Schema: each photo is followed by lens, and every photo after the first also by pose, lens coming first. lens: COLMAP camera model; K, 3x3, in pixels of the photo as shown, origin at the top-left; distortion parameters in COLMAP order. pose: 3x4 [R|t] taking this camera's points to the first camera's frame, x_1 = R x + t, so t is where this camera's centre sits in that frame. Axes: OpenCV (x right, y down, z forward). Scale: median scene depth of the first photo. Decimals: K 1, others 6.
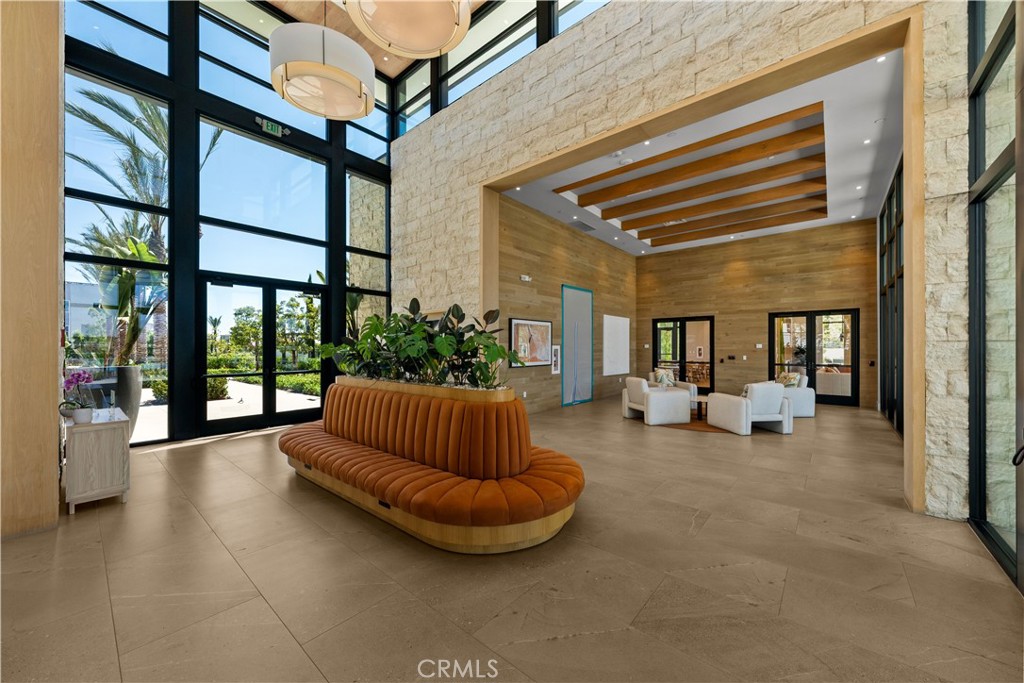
lens RADIAL K [[376.6, 0, 508.8], [0, 376.6, 349.6], [0, 0, 1]] dist [-0.002114, -0.000064]
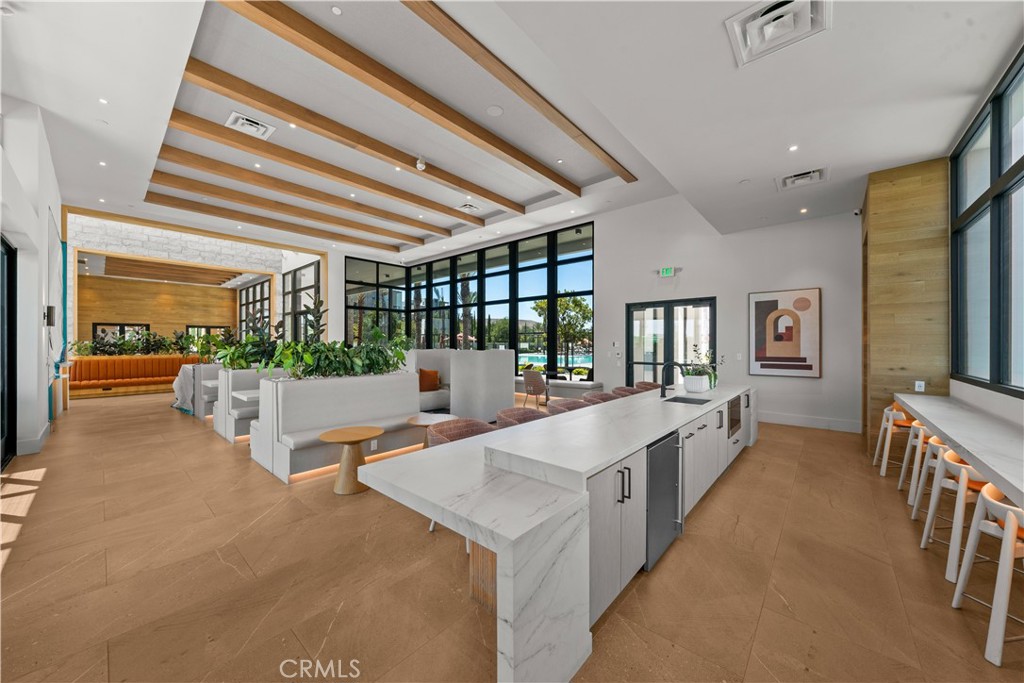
lens RADIAL K [[355.8, 0, 516.0], [0, 355.8, 341.9], [0, 0, 1]] dist [0.001740, 0.000052]
pose [[-0.000140, 0.007285, 0.999973, -1.078687], [0.001684, 0.999972, -0.007285, 0.002051], [-0.999999, 0.001683, -0.000152, -0.647181]]
